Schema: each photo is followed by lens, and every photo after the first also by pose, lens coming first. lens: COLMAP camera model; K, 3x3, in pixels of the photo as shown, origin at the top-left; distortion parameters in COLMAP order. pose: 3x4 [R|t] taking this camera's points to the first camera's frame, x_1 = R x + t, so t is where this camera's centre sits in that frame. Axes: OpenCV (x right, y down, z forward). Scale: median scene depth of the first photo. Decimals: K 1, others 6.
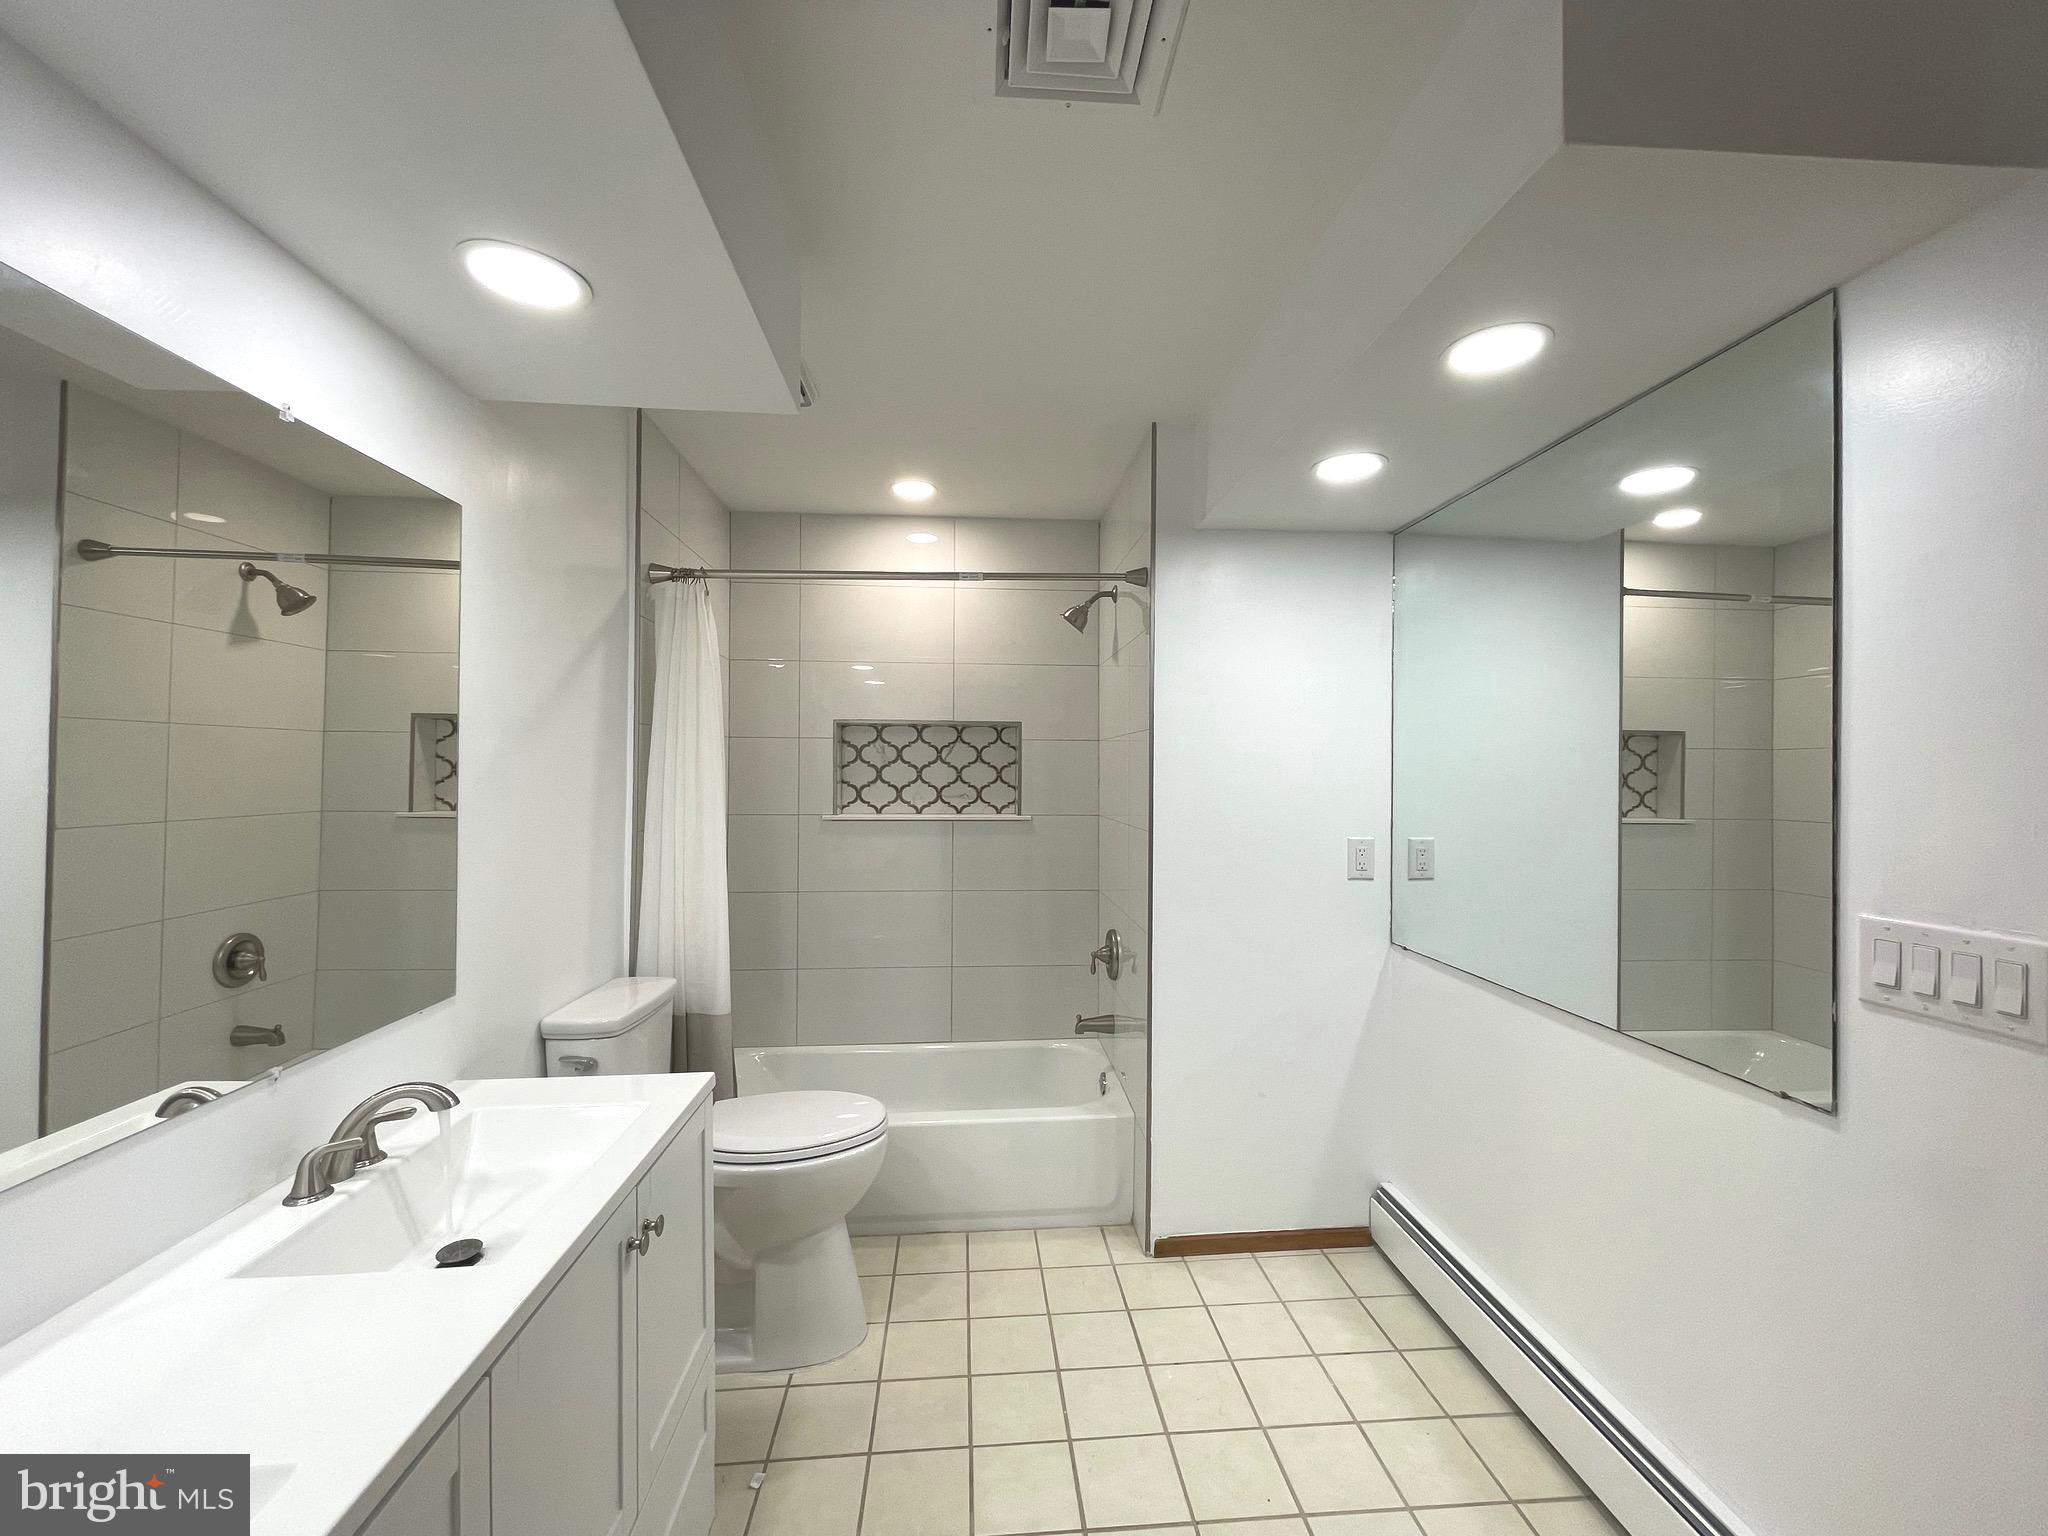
lens RADIAL K [[829.8, 0, 1024.9], [0, 829.8, 768.7], [0, 0, 1]] dist [-0.003249, 0.001049]
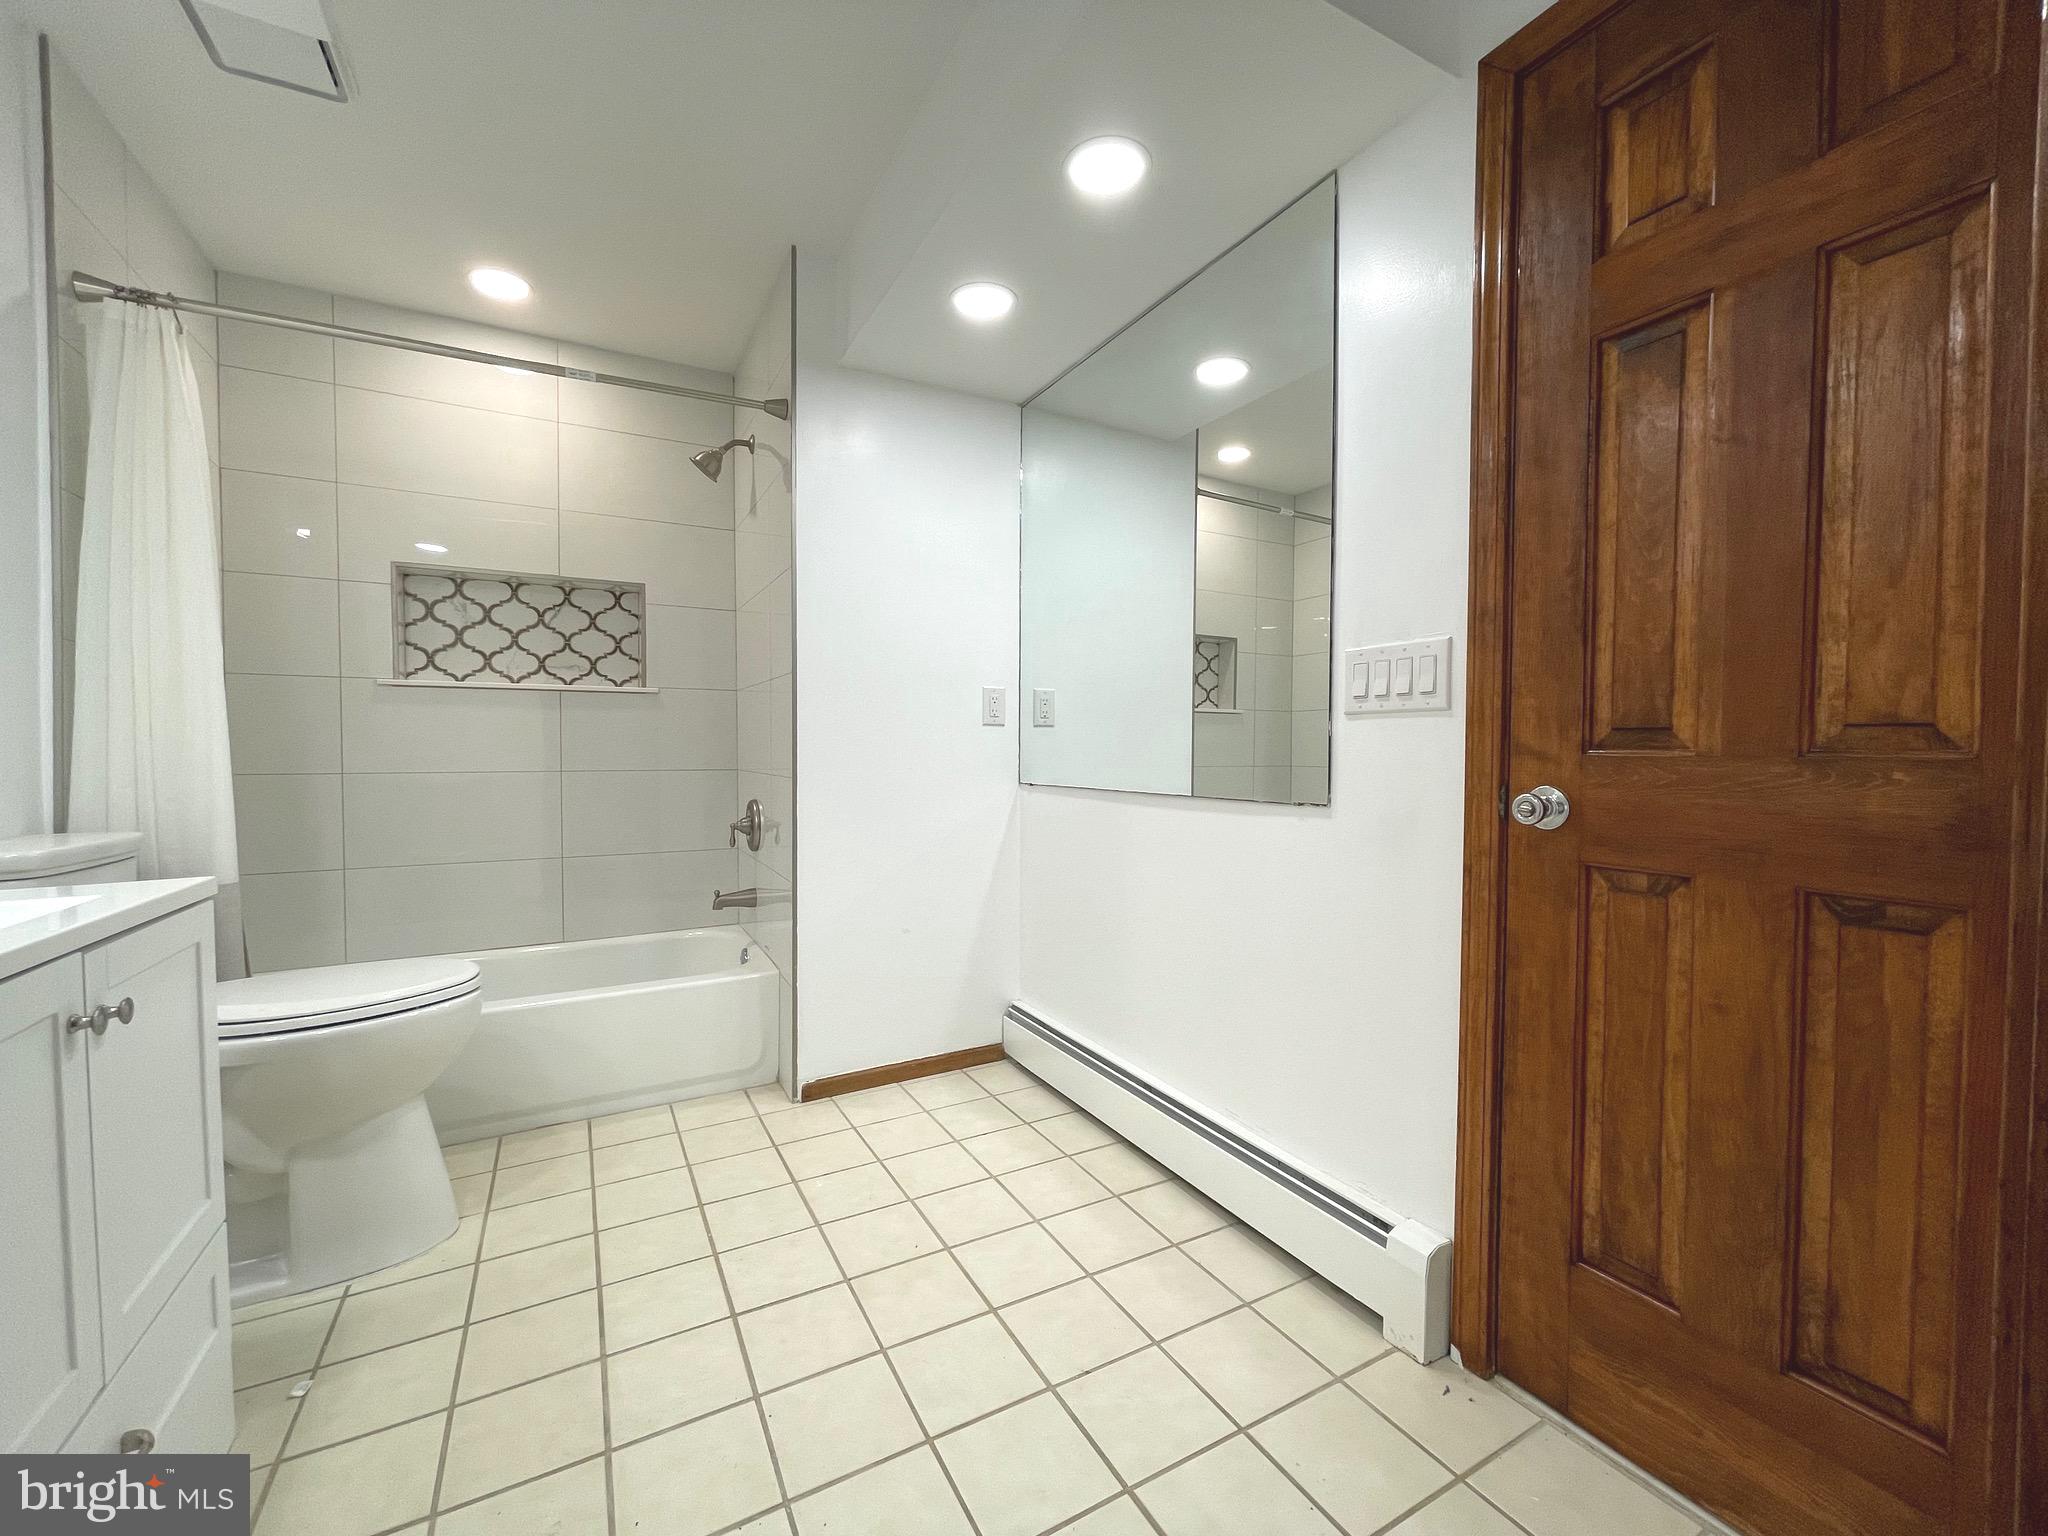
lens RADIAL K [[832.8, 0, 1024.0], [0, 832.8, 768.0], [0, 0, 1]] dist [-0.000170, -0.000023]
pose [[0.911522, -0.014871, 0.410983, -0.004788], [0.001935, 0.999490, 0.031874, 0.151107], [-0.411247, -0.028258, 0.911086, -0.003822]]
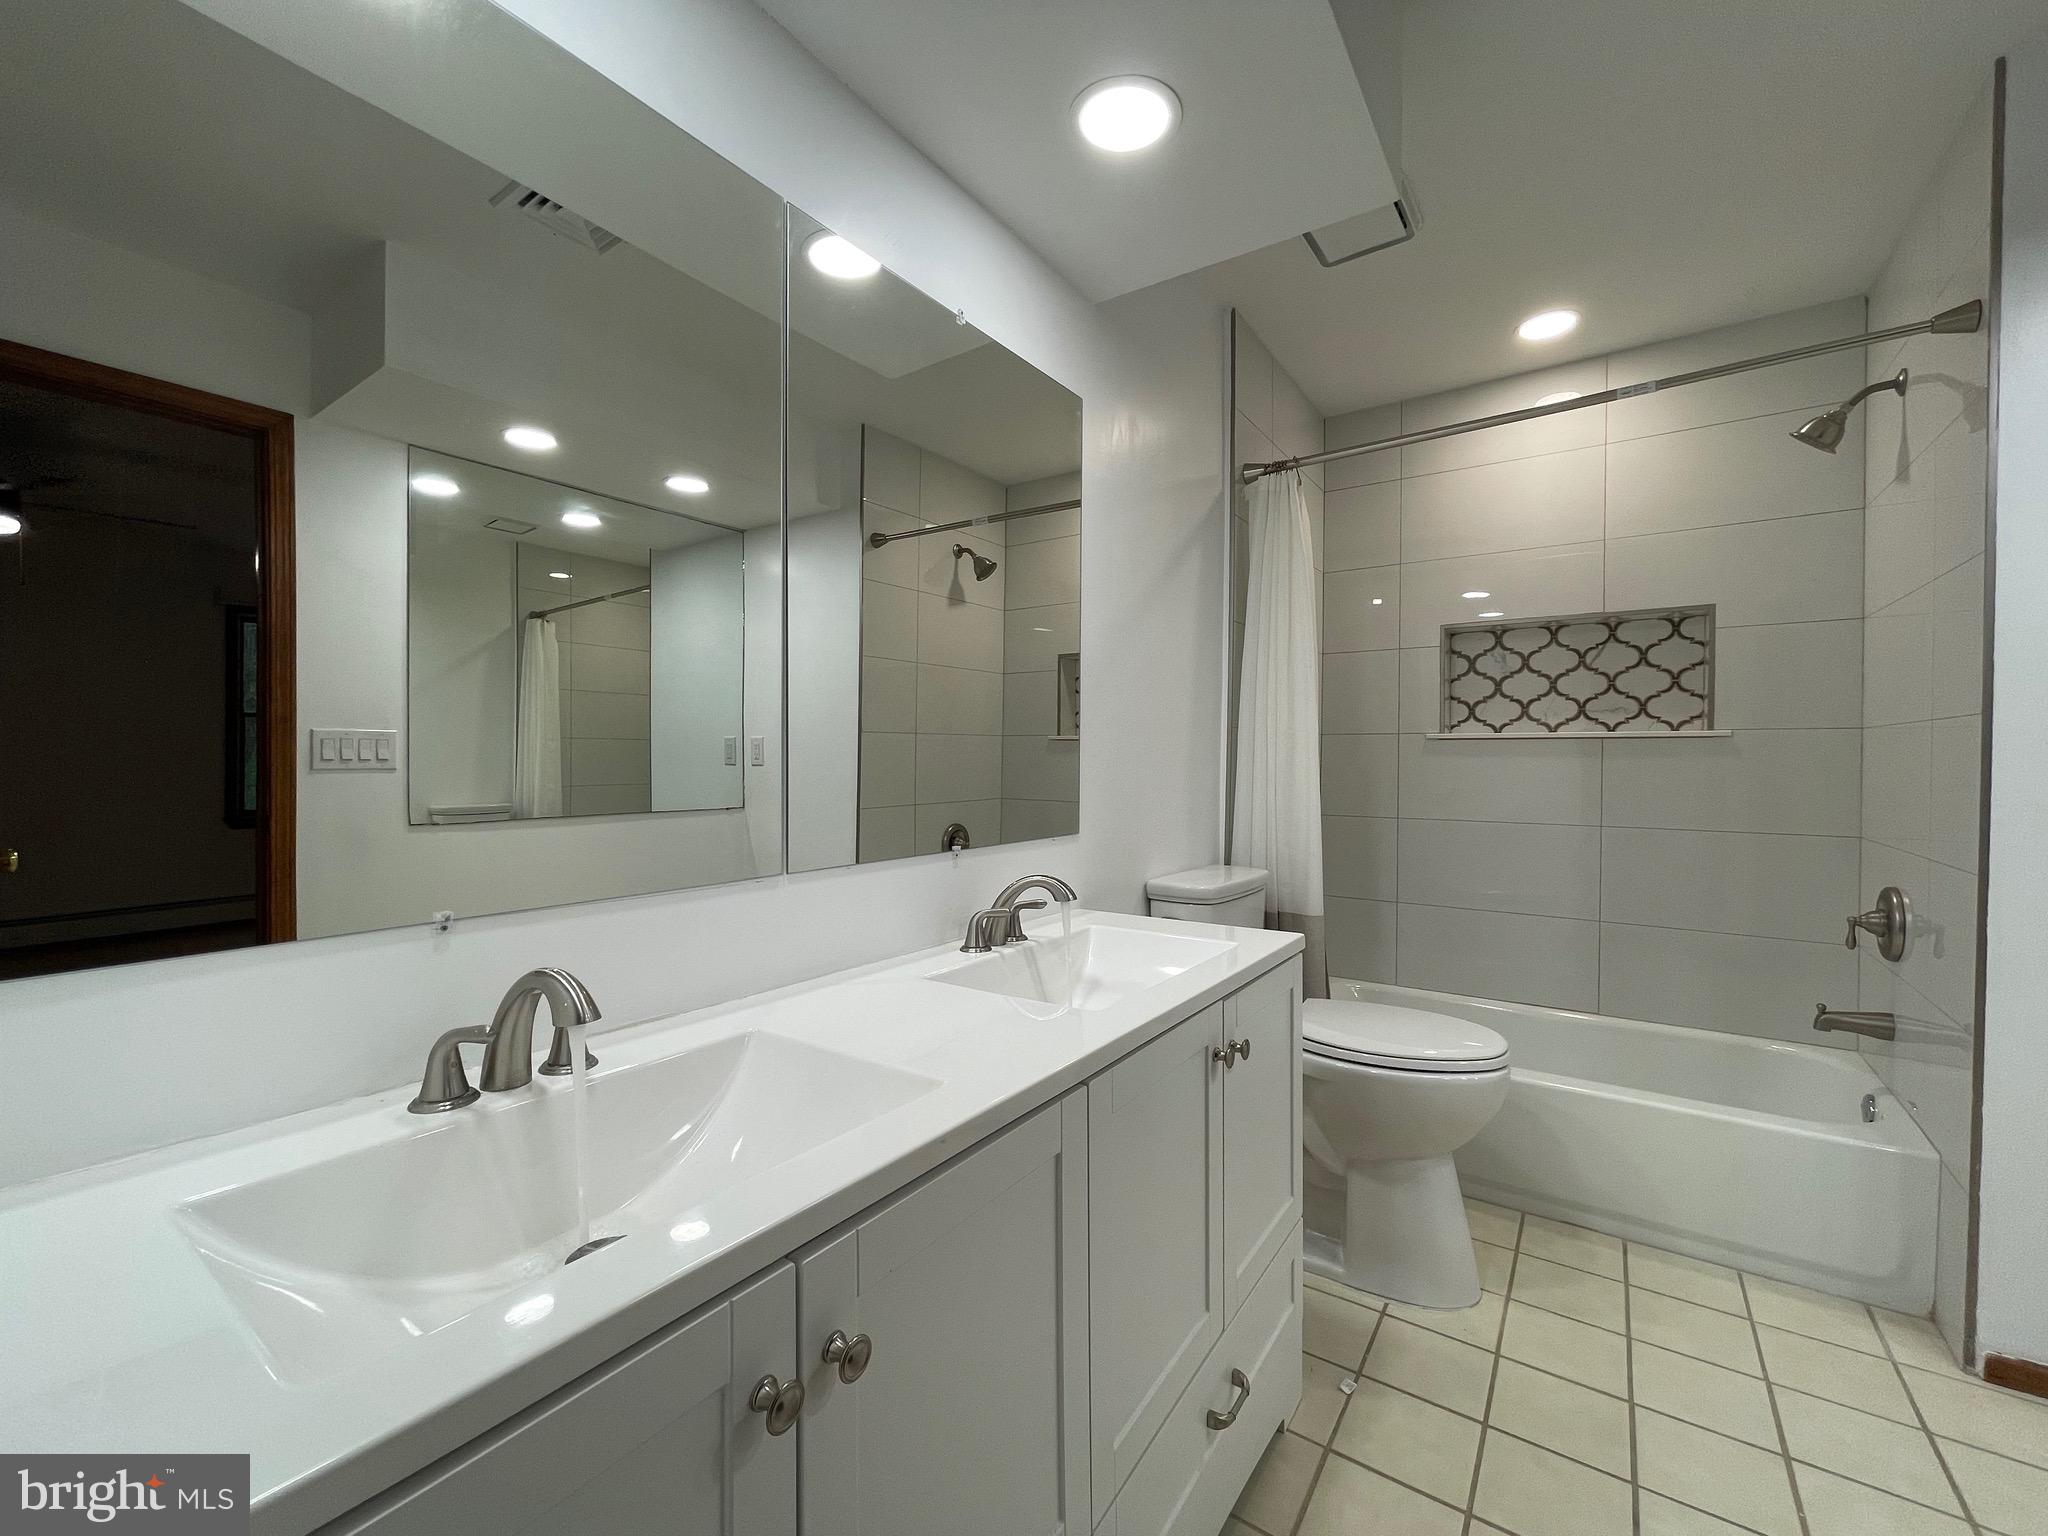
lens RADIAL K [[828.7, 0, 1024.0], [0, 828.7, 768.0], [0, 0, 1]] dist [-0.002816, 0.000327]
pose [[0.770946, 0.005890, -0.636874, -0.011951], [0.004018, 0.999892, 0.014111, 0.100541], [0.636888, -0.013438, 0.770839, 0.044309]]
